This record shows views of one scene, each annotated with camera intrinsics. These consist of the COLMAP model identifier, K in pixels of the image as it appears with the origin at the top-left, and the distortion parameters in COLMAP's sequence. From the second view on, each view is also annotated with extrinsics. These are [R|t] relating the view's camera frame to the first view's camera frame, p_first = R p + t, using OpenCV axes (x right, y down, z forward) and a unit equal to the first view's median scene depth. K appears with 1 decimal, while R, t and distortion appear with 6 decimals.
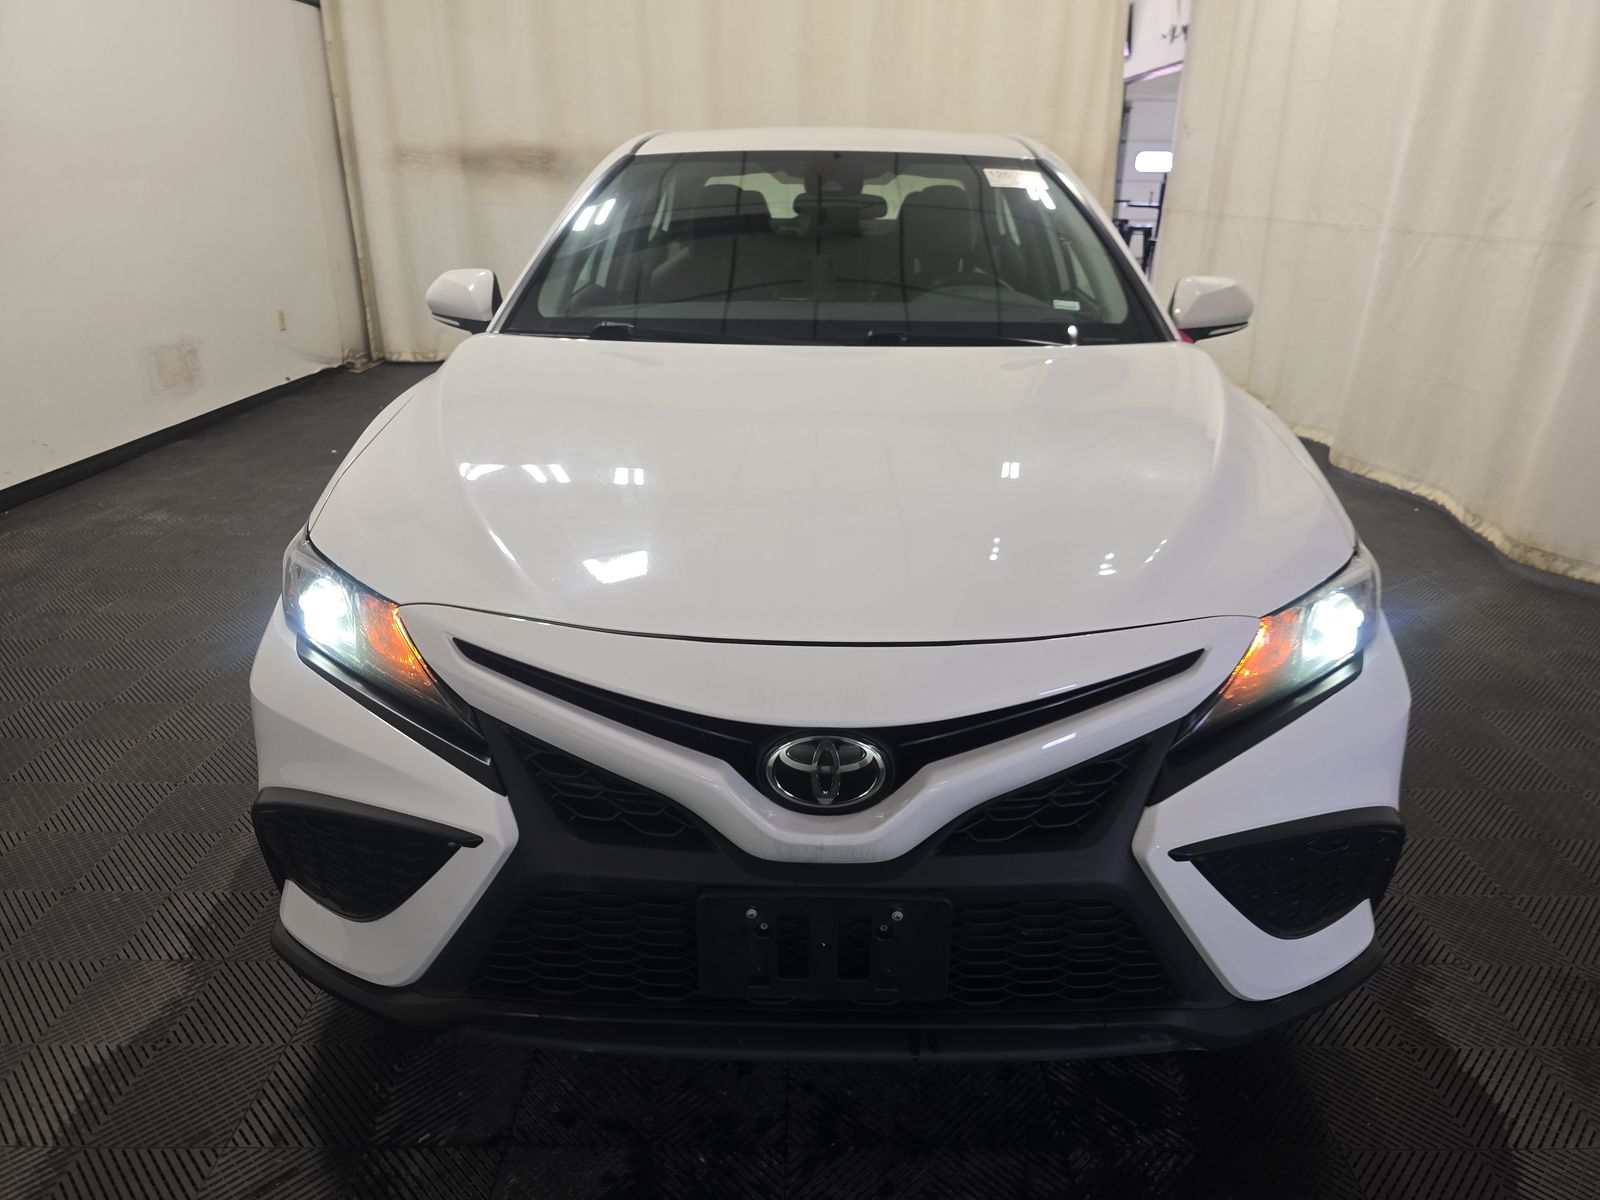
lens RADIAL K [[1074.4, 0, 800.0], [0, 1074.4, 600.0], [0, 0, 1]] dist [0.054715, -0.052398]
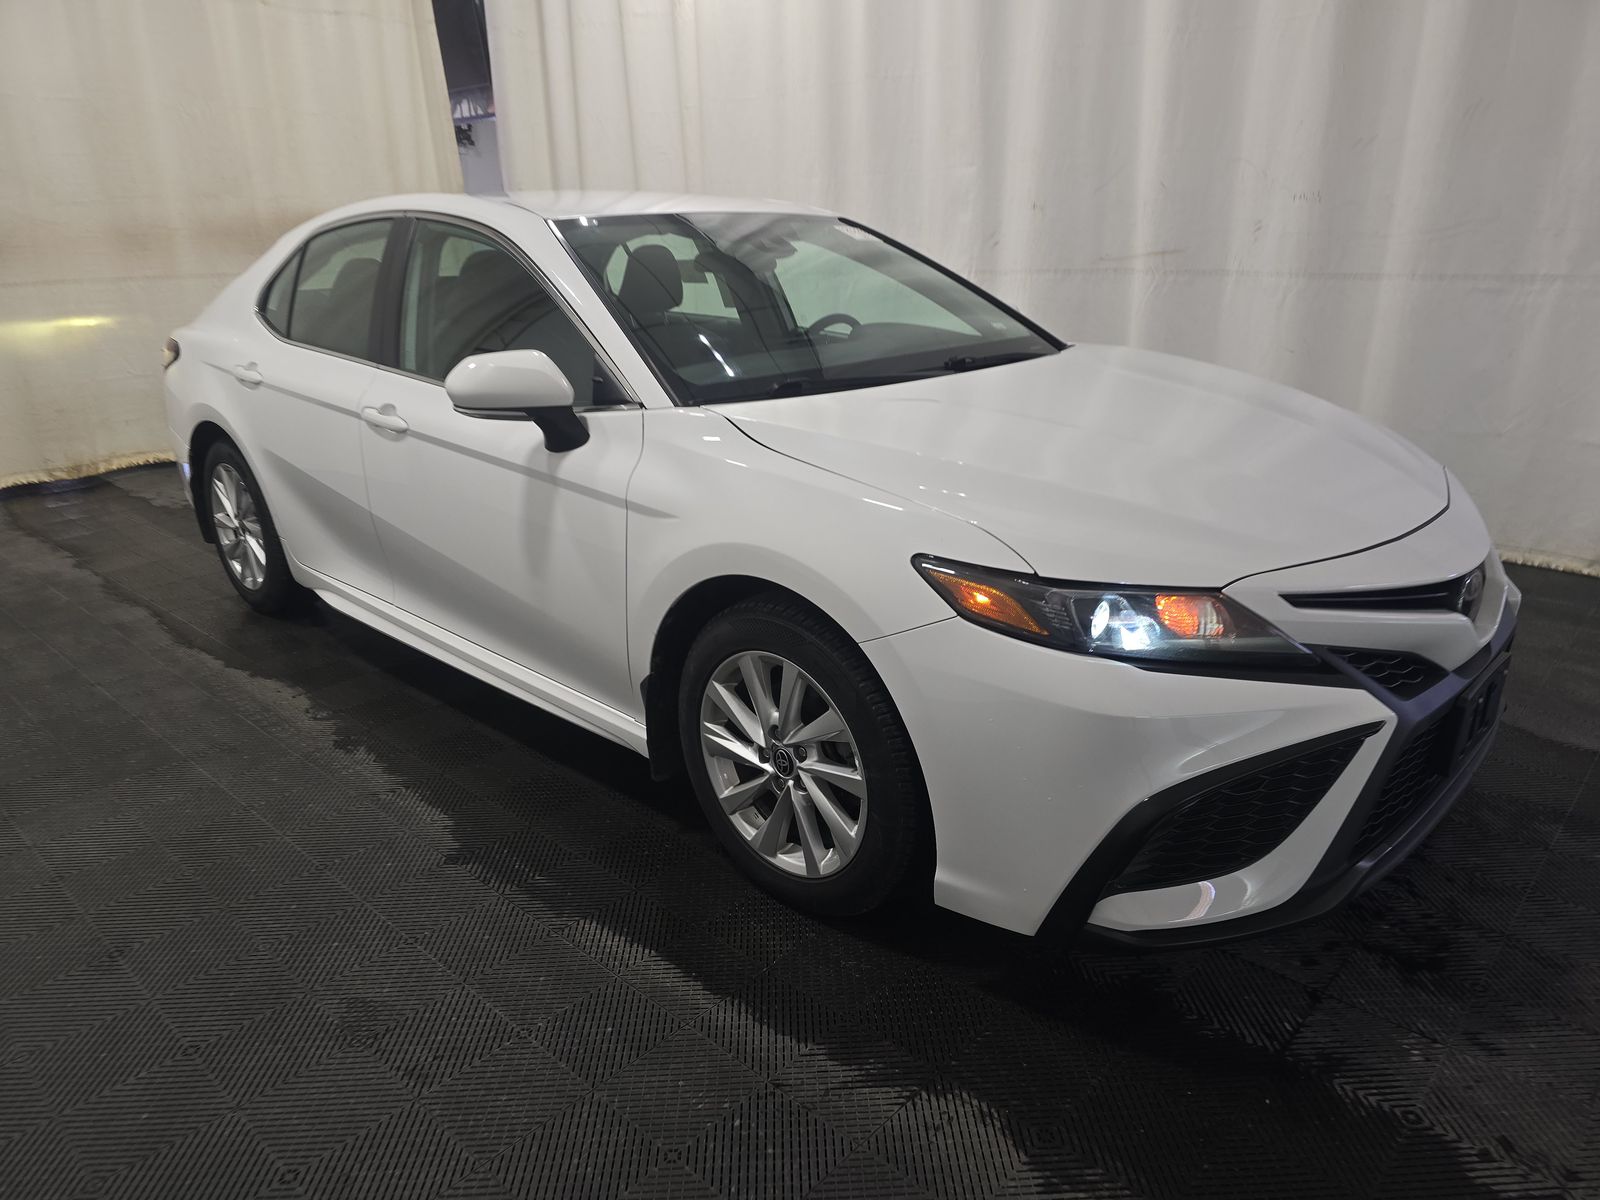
lens RADIAL K [[1074.4, 0, 800.0], [0, 1074.4, 600.0], [0, 0, 1]] dist [0.054715, -0.052398]
pose [[0.692017, -0.258366, 0.674062, -0.732813], [0.297873, 0.952757, 0.059382, -0.090260], [-0.657560, 0.159692, 0.736284, 0.226133]]
